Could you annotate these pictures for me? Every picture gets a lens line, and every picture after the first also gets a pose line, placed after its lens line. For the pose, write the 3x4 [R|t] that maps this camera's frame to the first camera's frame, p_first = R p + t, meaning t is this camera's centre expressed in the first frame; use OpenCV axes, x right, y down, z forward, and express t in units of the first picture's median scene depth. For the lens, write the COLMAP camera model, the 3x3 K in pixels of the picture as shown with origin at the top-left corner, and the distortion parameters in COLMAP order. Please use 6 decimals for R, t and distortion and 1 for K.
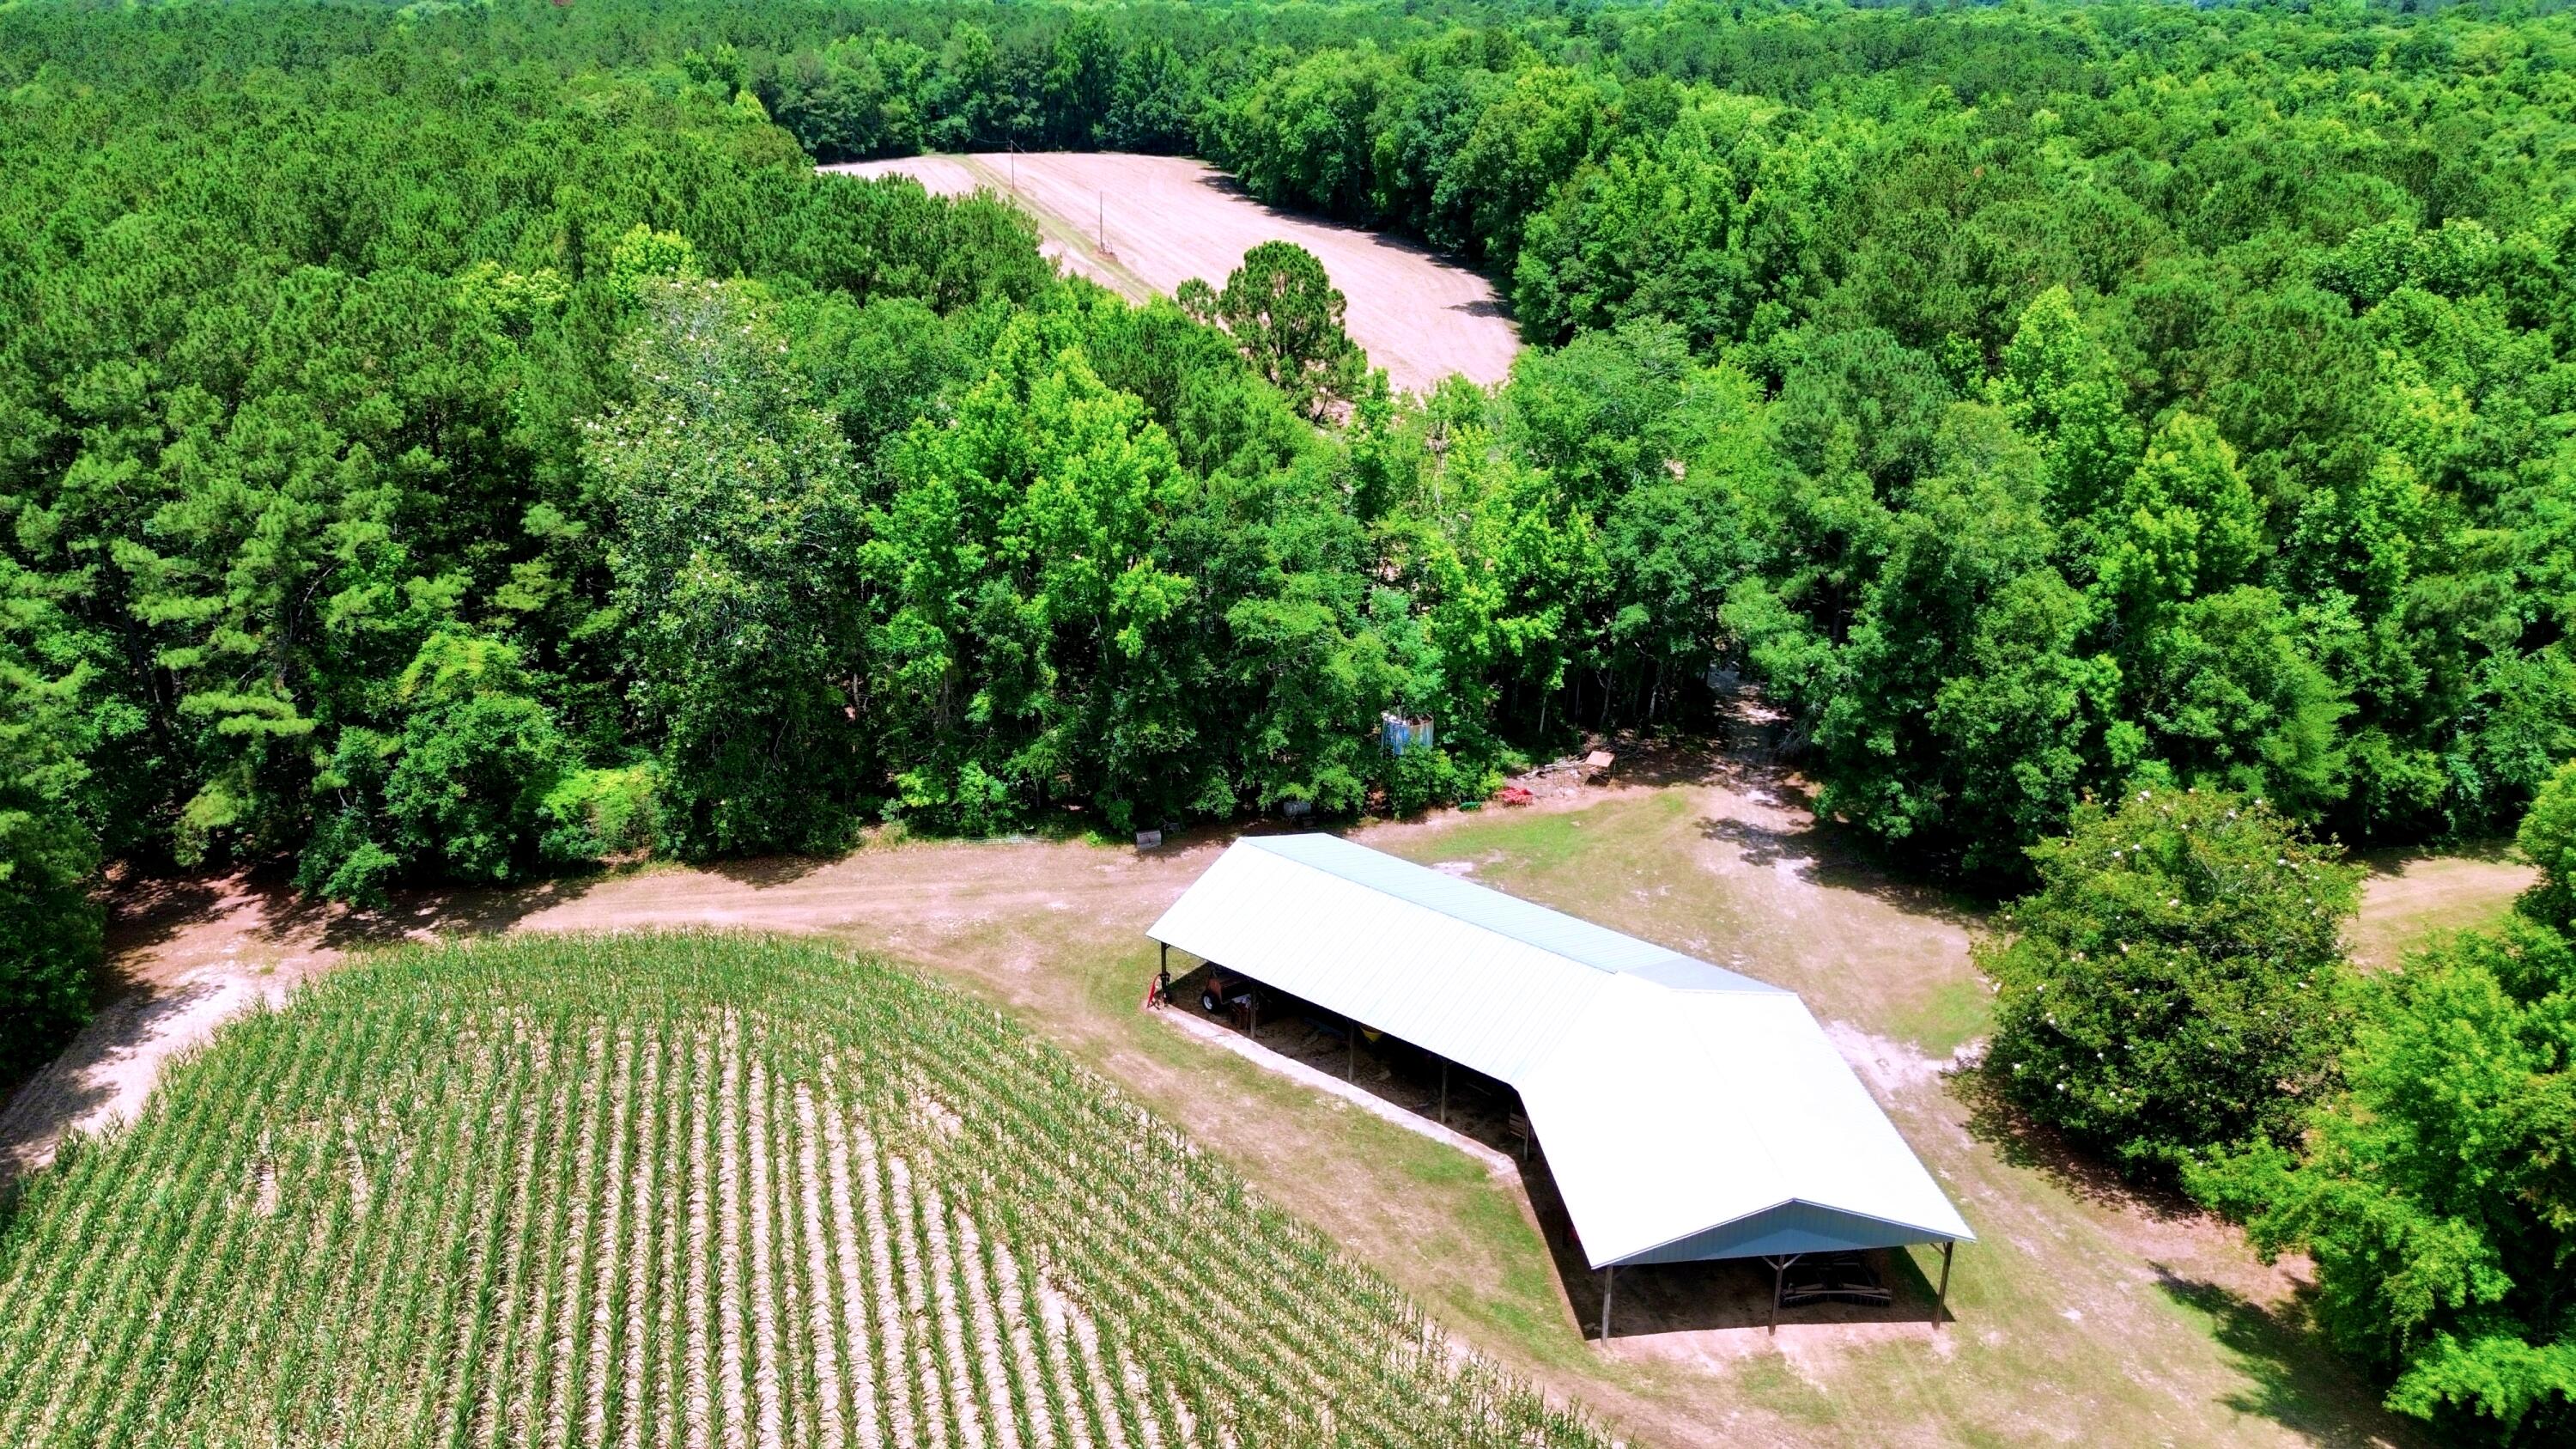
lens RADIAL K [[1831.9, 0, 1303.7], [0, 1831.9, 729.0], [0, 0, 1]] dist [0.056207, -0.050100]
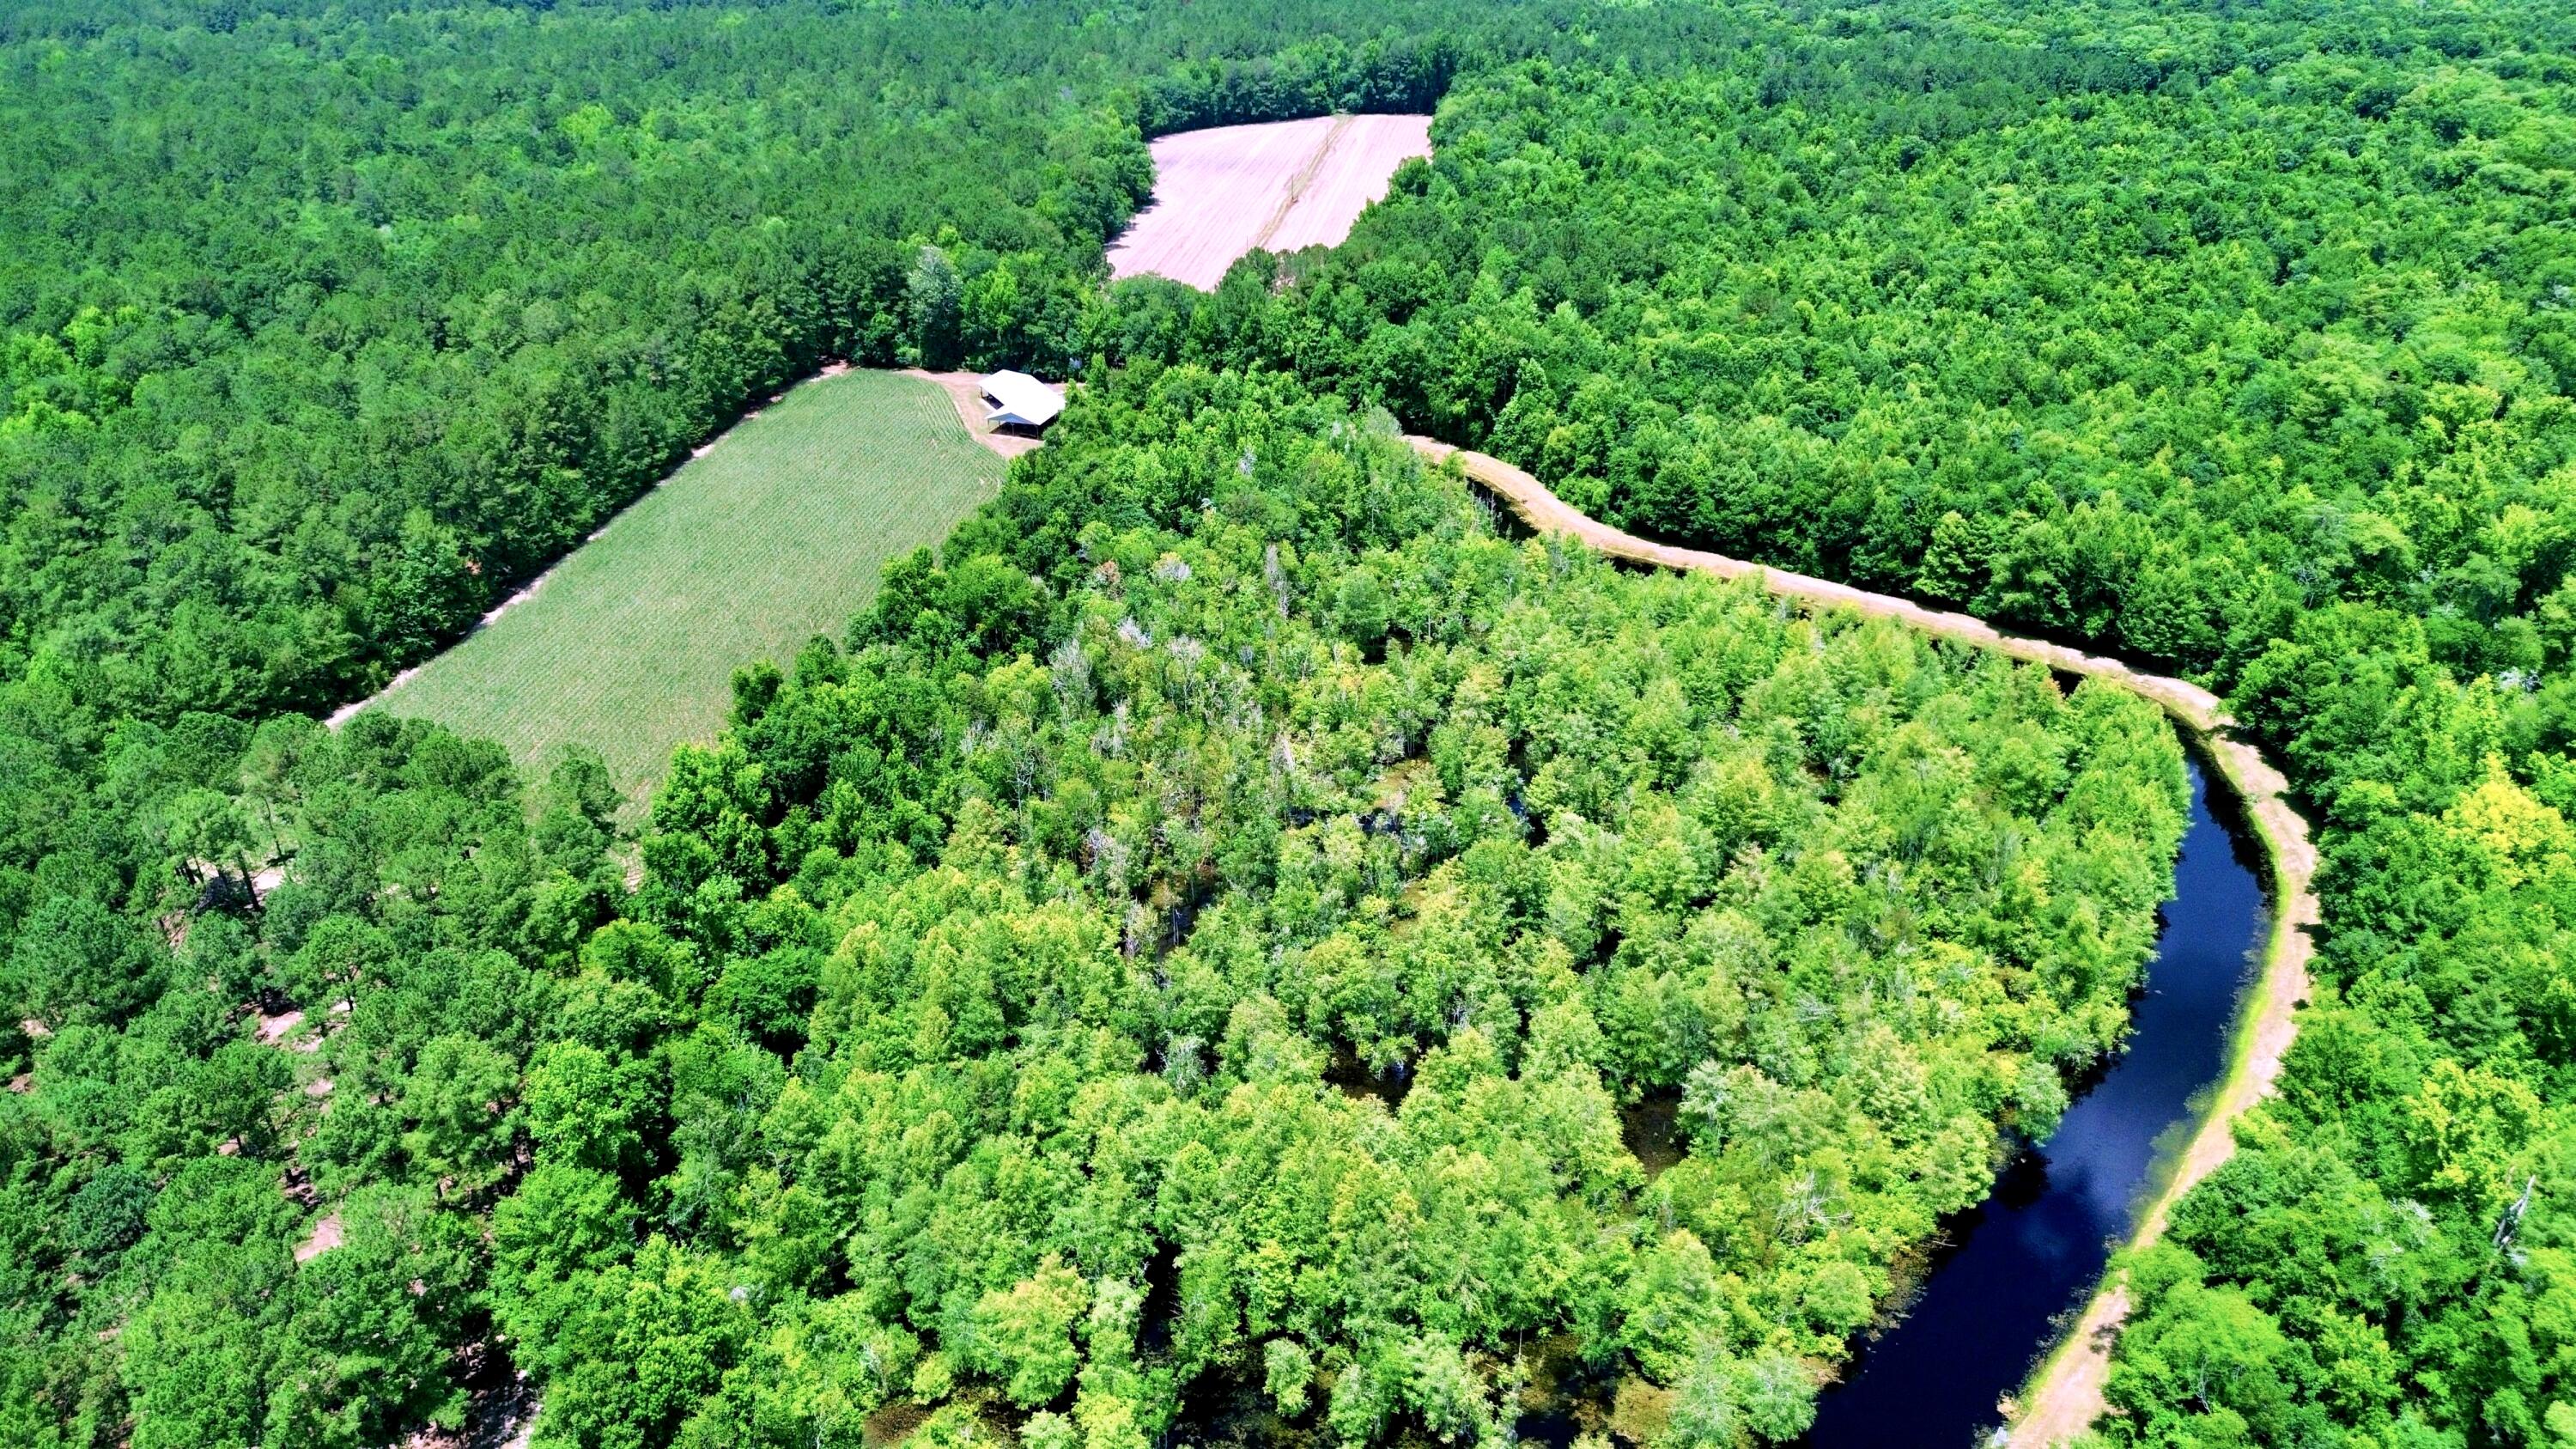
lens RADIAL K [[1831.9, 0, 1278.3], [0, 1831.9, 728.8], [0, 0, 1]] dist [0.056207, -0.050100]
pose [[0.907094, 0.181890, -0.379600, 2.398017], [-0.149873, 0.982280, 0.112534, 0.304249], [0.393343, -0.045187, 0.918281, -2.953844]]
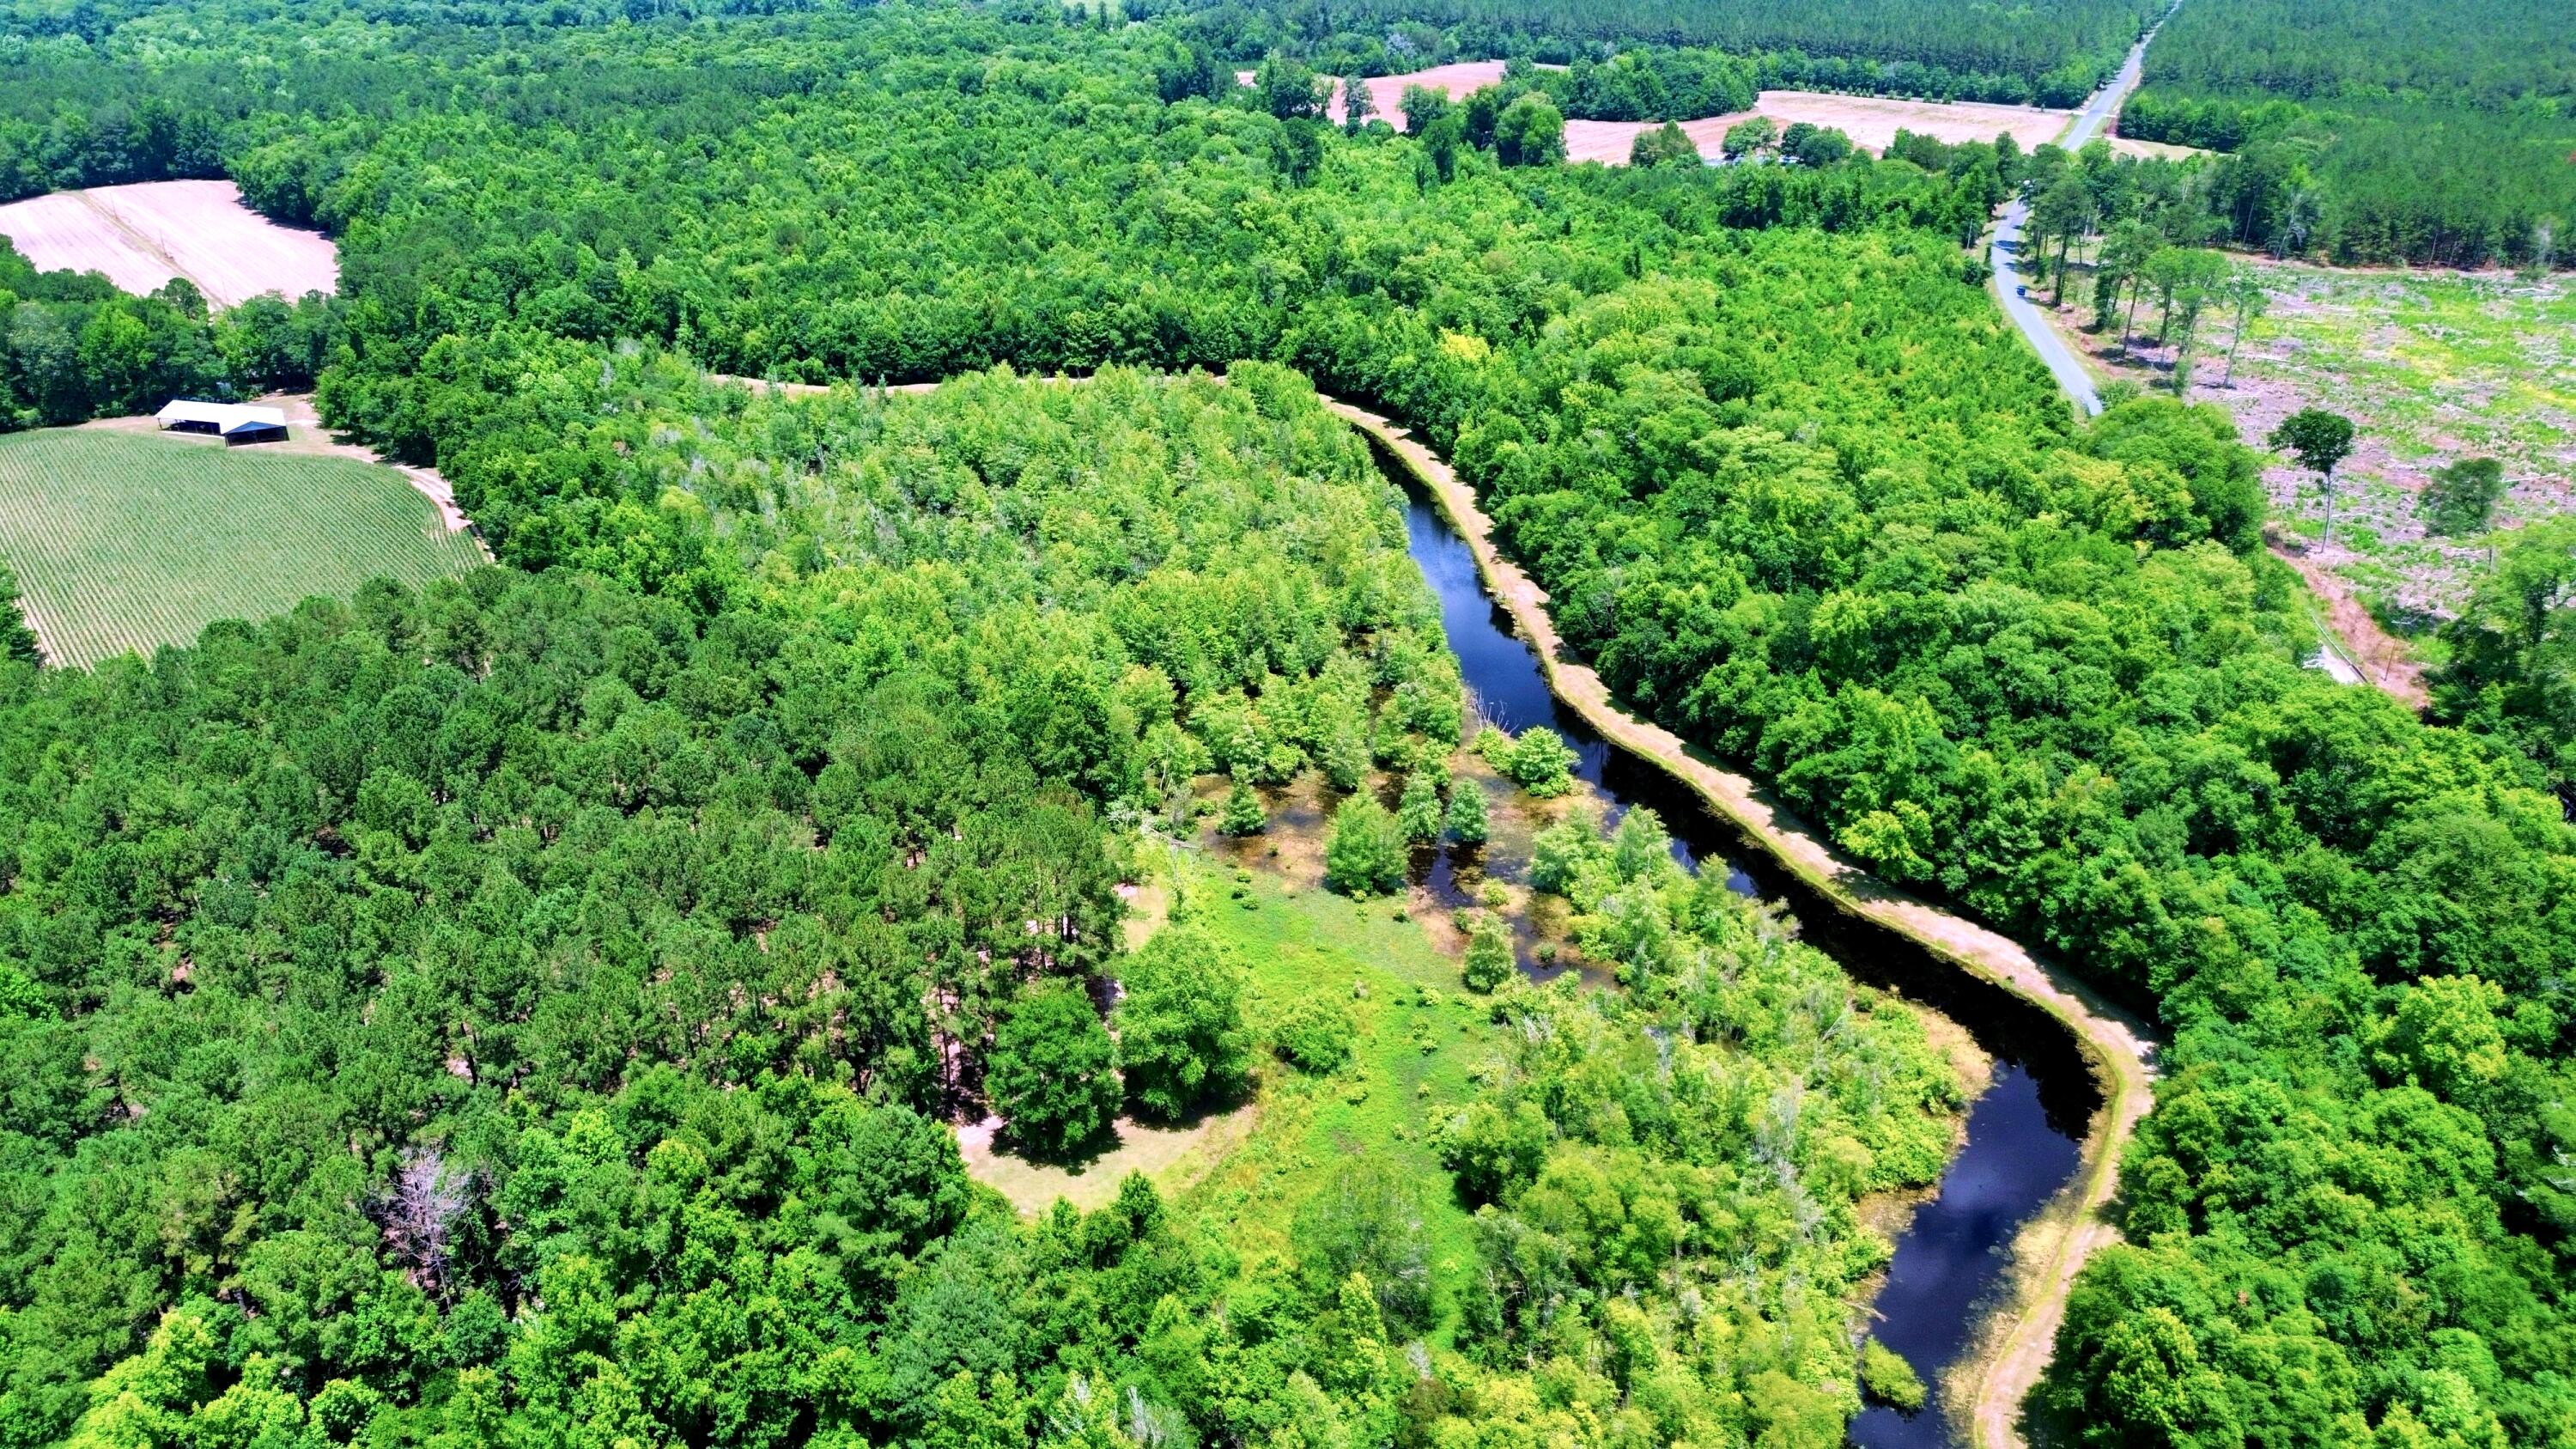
lens RADIAL K [[1831.9, 0, 1278.3], [0, 1831.9, 714.4], [0, 0, 1]] dist [0.056207, -0.050100]
pose [[0.928986, -0.173293, 0.327038, 0.876270], [0.156998, 0.984686, 0.075801, 0.901036], [-0.335166, -0.019074, 0.941966, -4.408543]]
